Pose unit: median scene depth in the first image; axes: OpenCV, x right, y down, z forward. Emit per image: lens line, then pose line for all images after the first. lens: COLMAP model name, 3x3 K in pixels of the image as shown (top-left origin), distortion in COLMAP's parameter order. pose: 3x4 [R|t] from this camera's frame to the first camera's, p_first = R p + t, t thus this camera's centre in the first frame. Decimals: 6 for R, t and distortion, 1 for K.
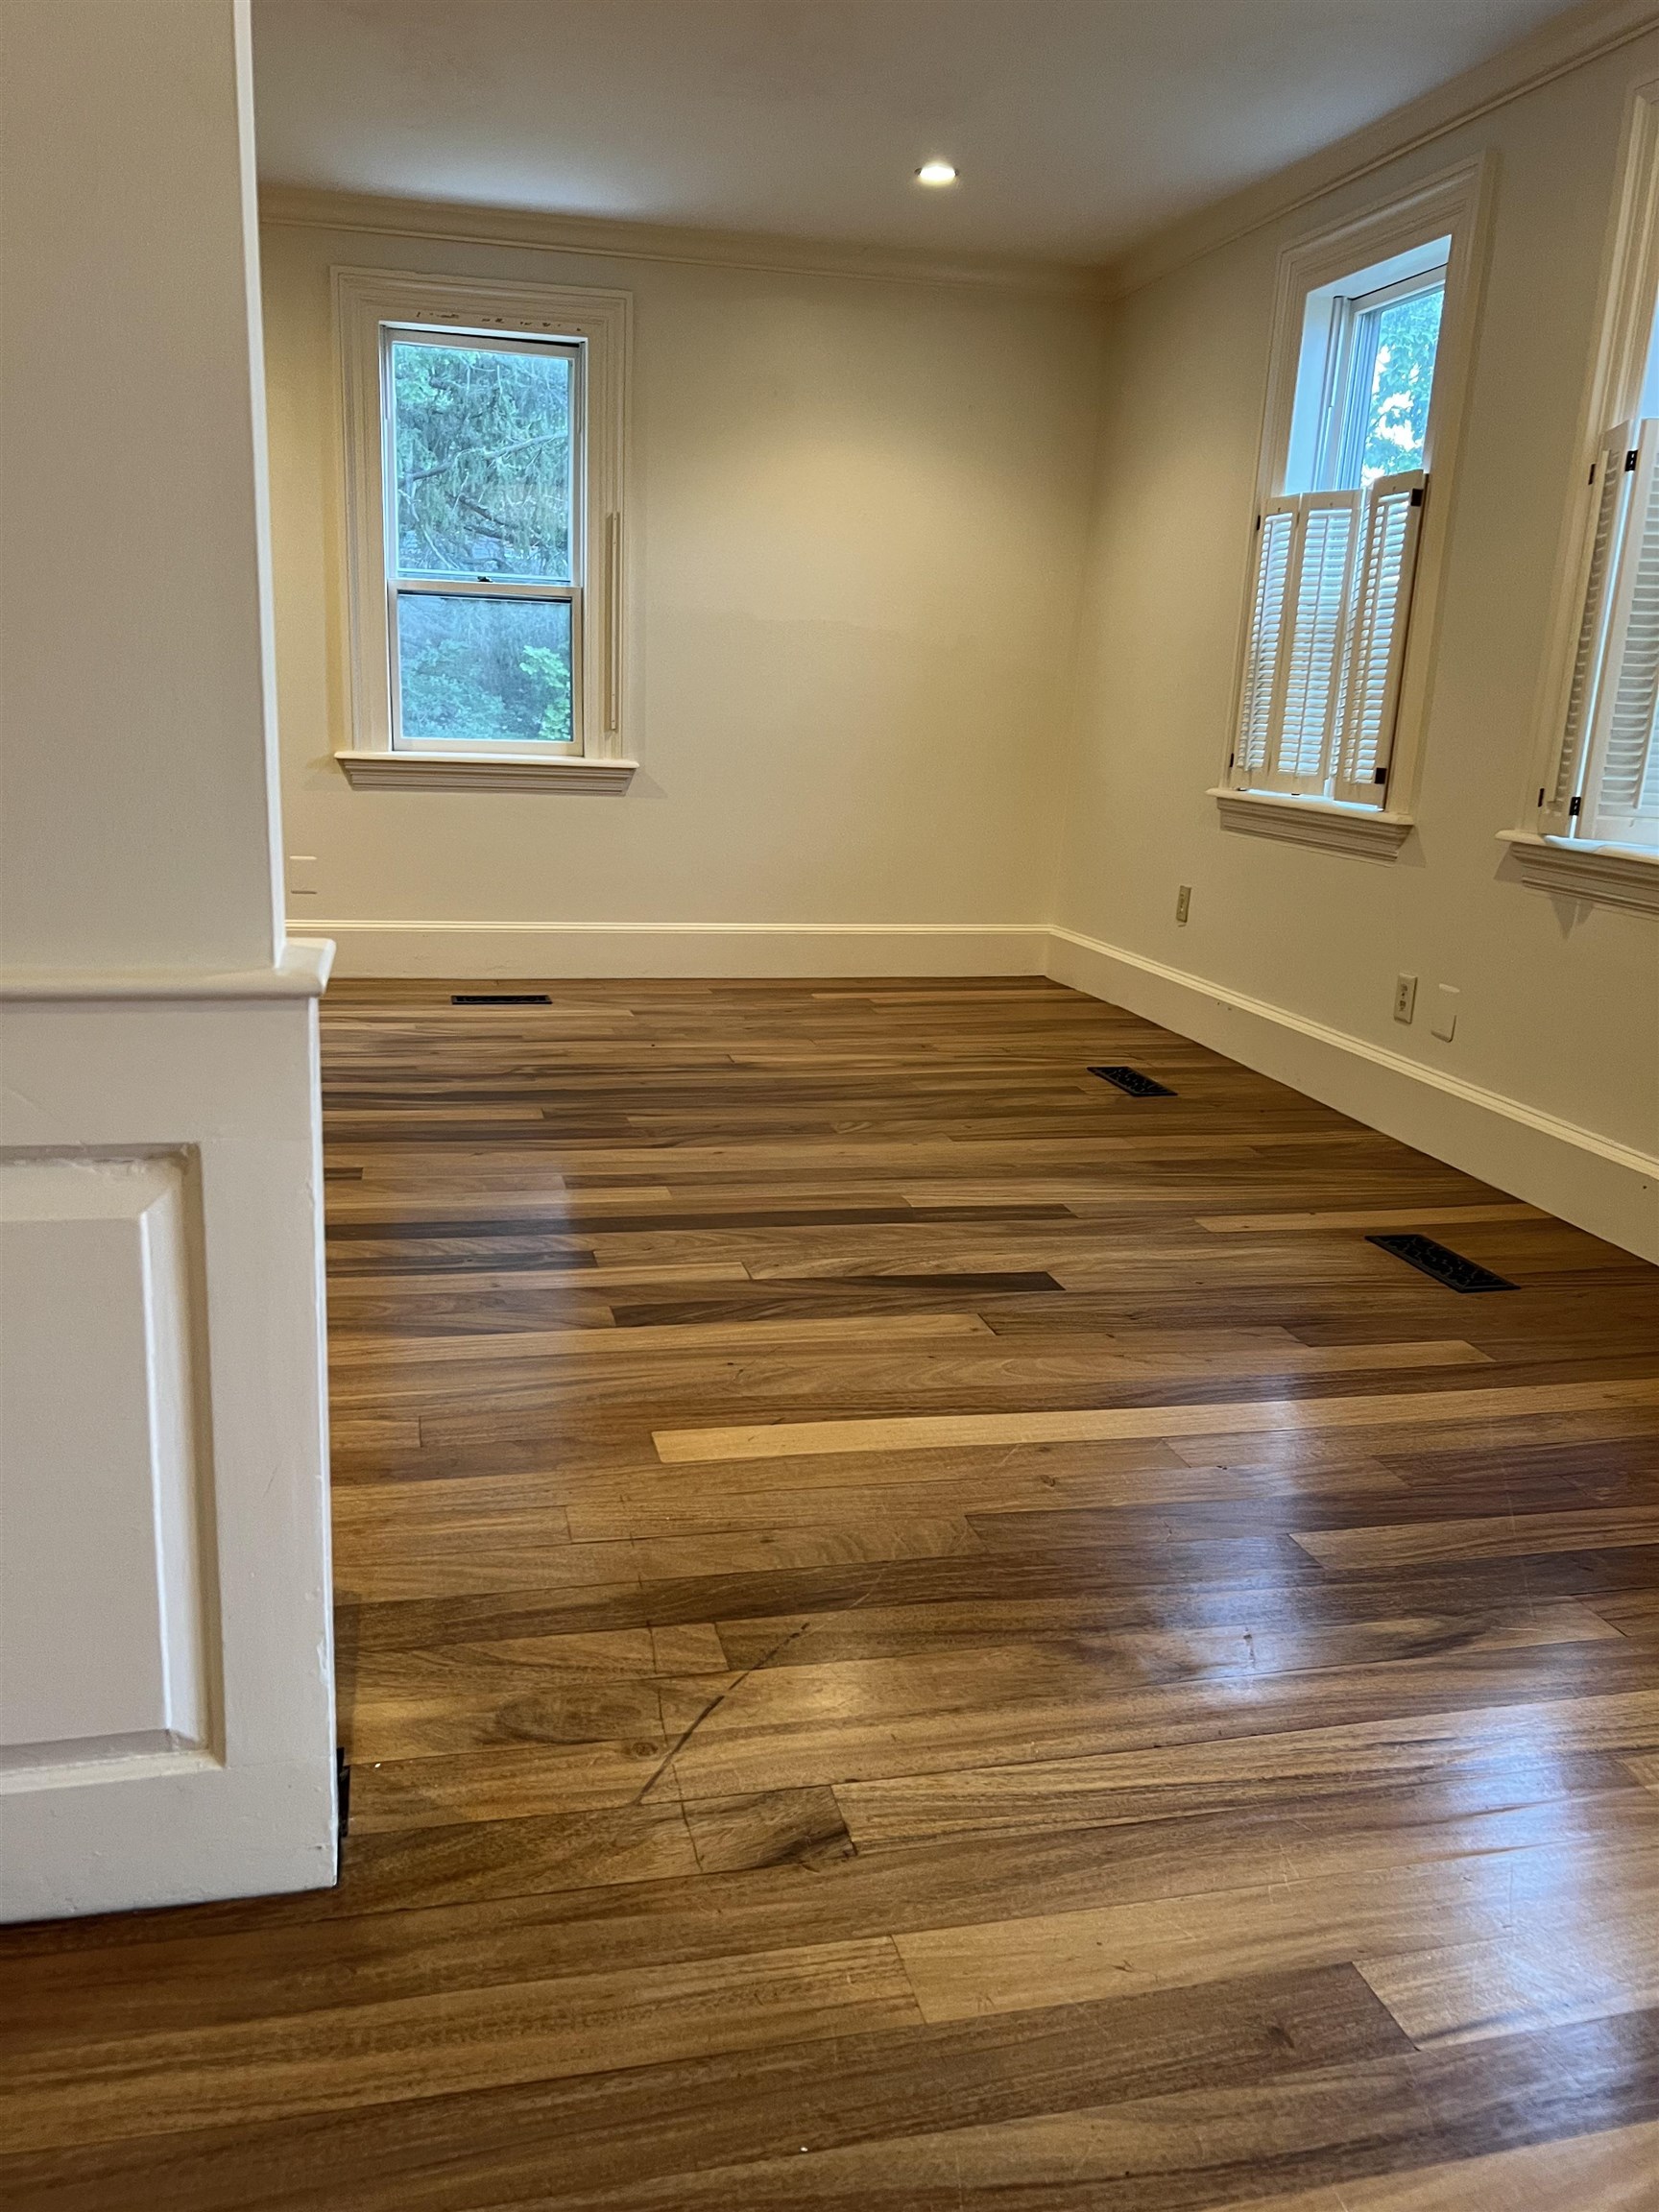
lens RADIAL K [[1663.7, 0, 825.5], [0, 1663.7, 1107.1], [0, 0, 1]] dist [0.035955, -0.029526]
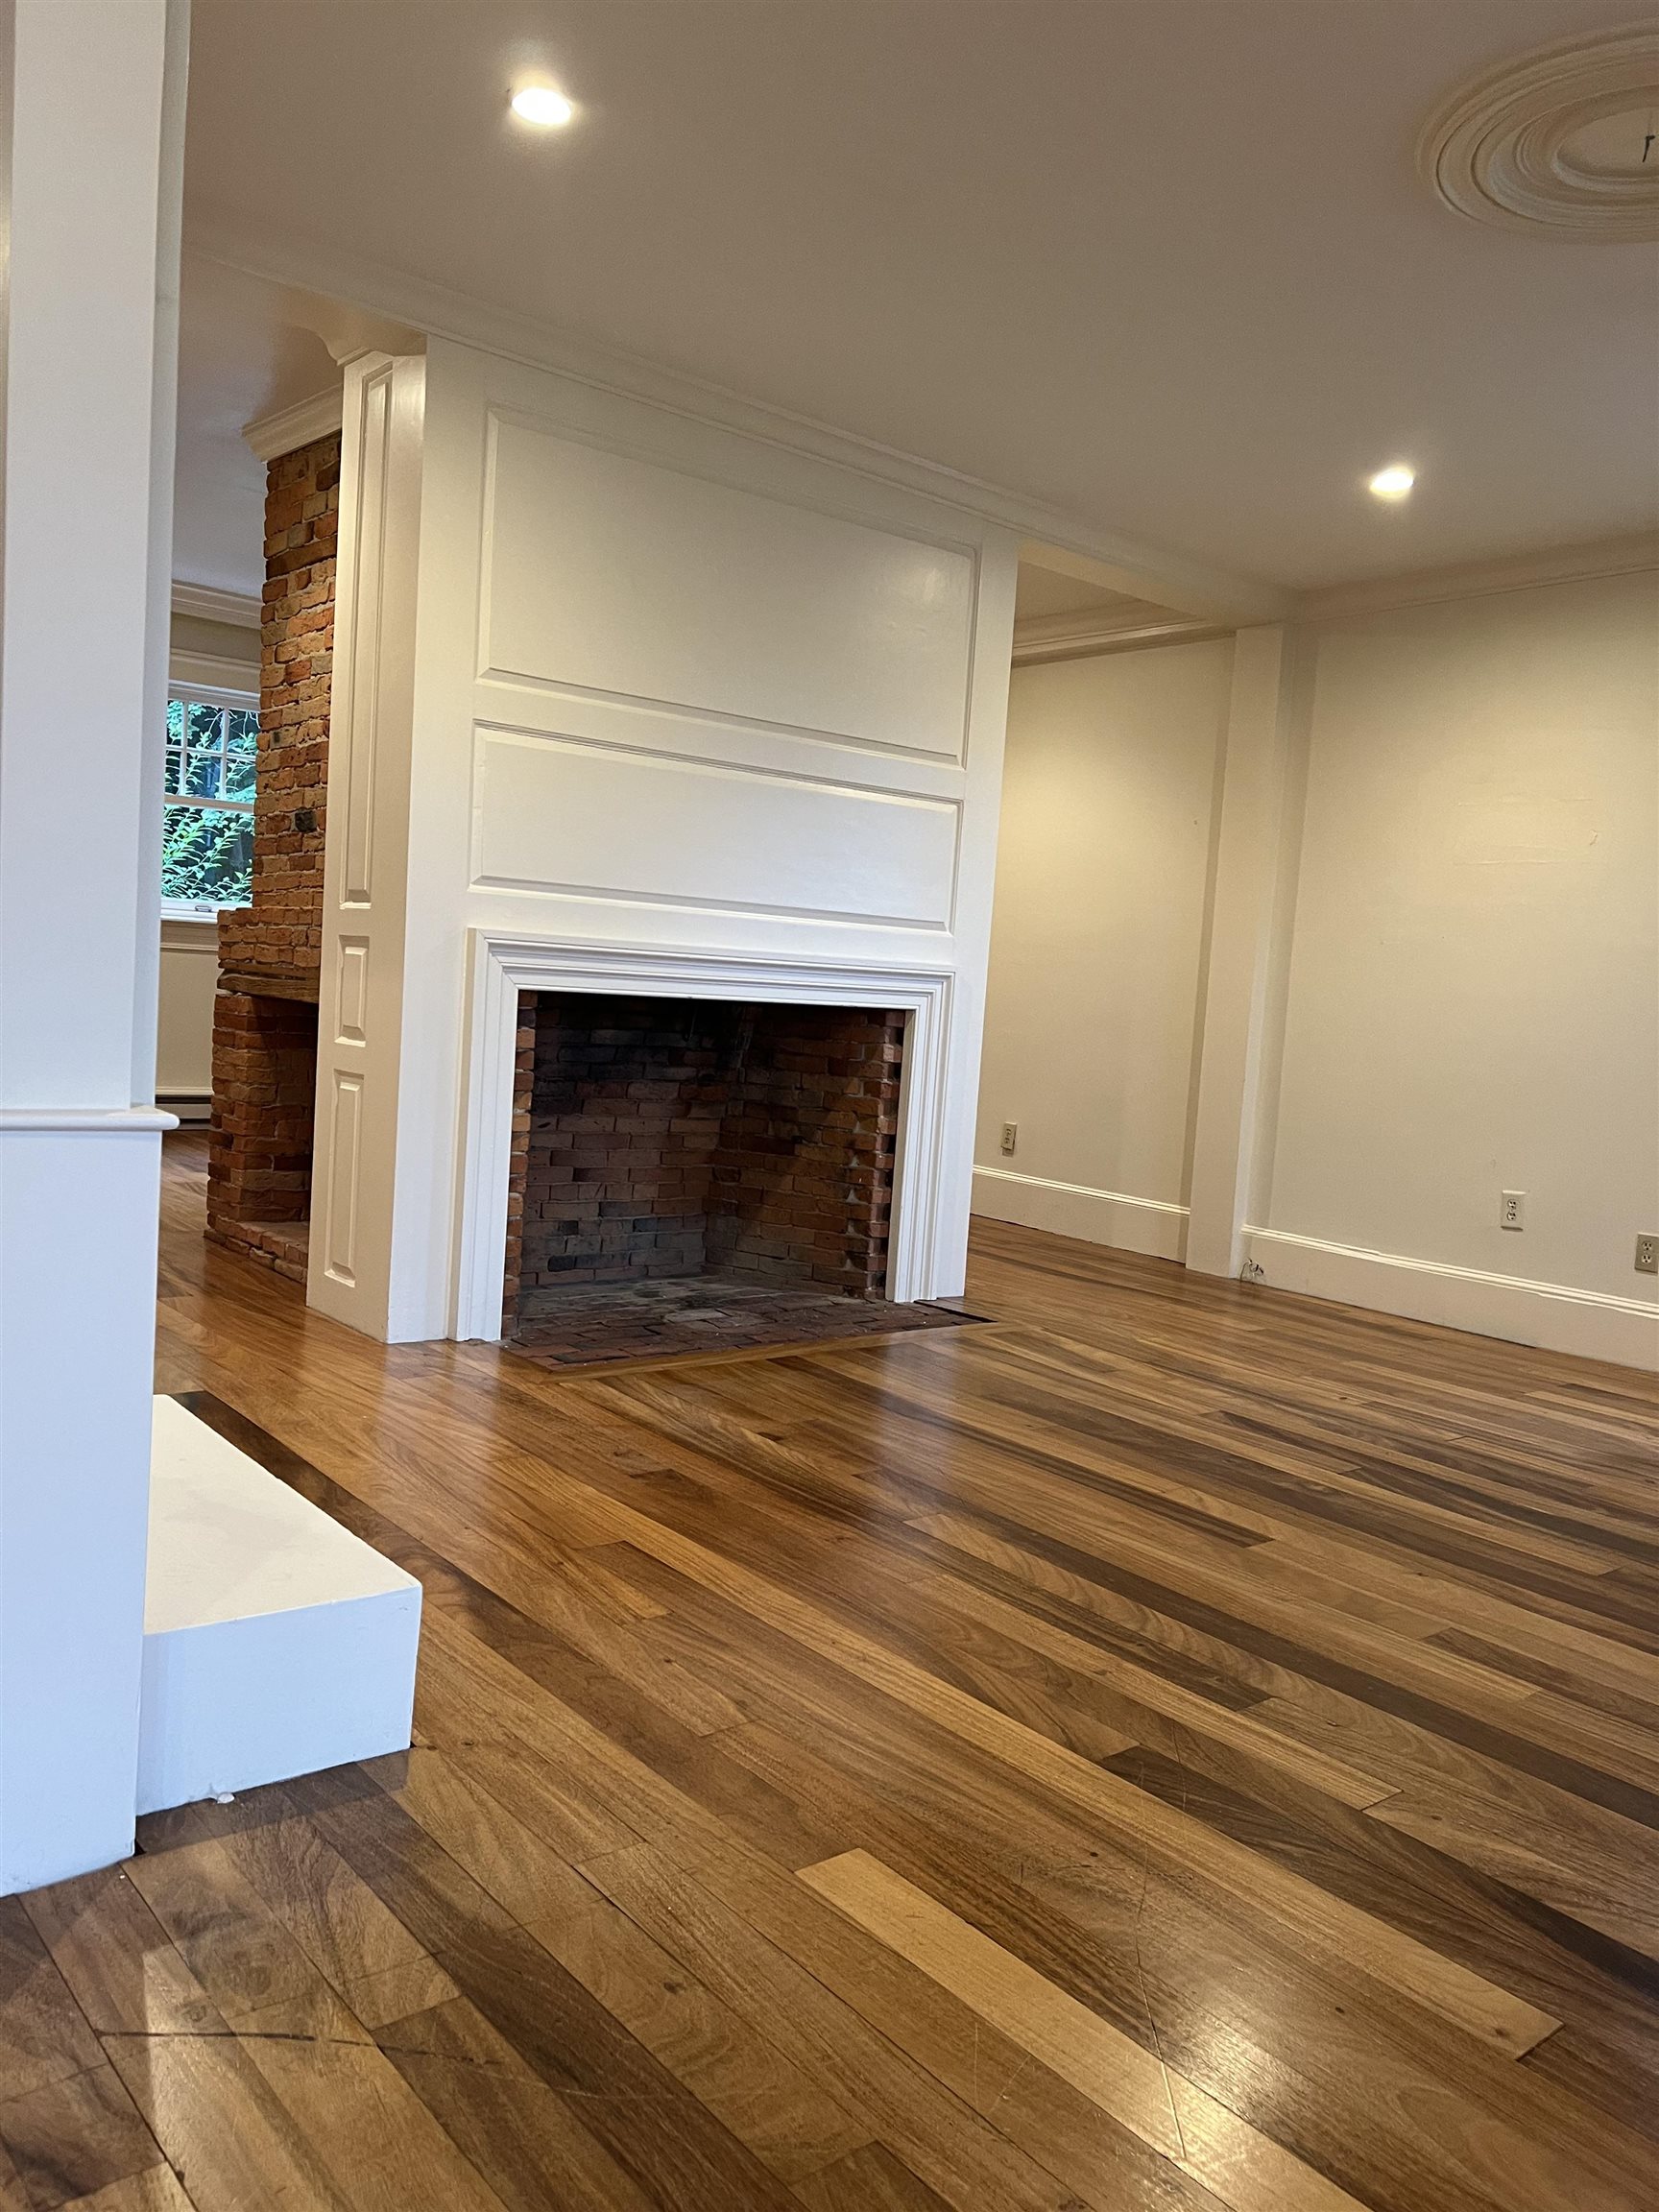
lens RADIAL K [[1663.7, 0, 822.3], [0, 1663.7, 1108.8], [0, 0, 1]] dist [0.035955, -0.029526]
pose [[0.428781, 0.061423, -0.901318, 0.496596], [-0.265638, 0.962154, -0.060802, -0.080916], [0.863472, 0.265495, 0.428869, 0.440918]]
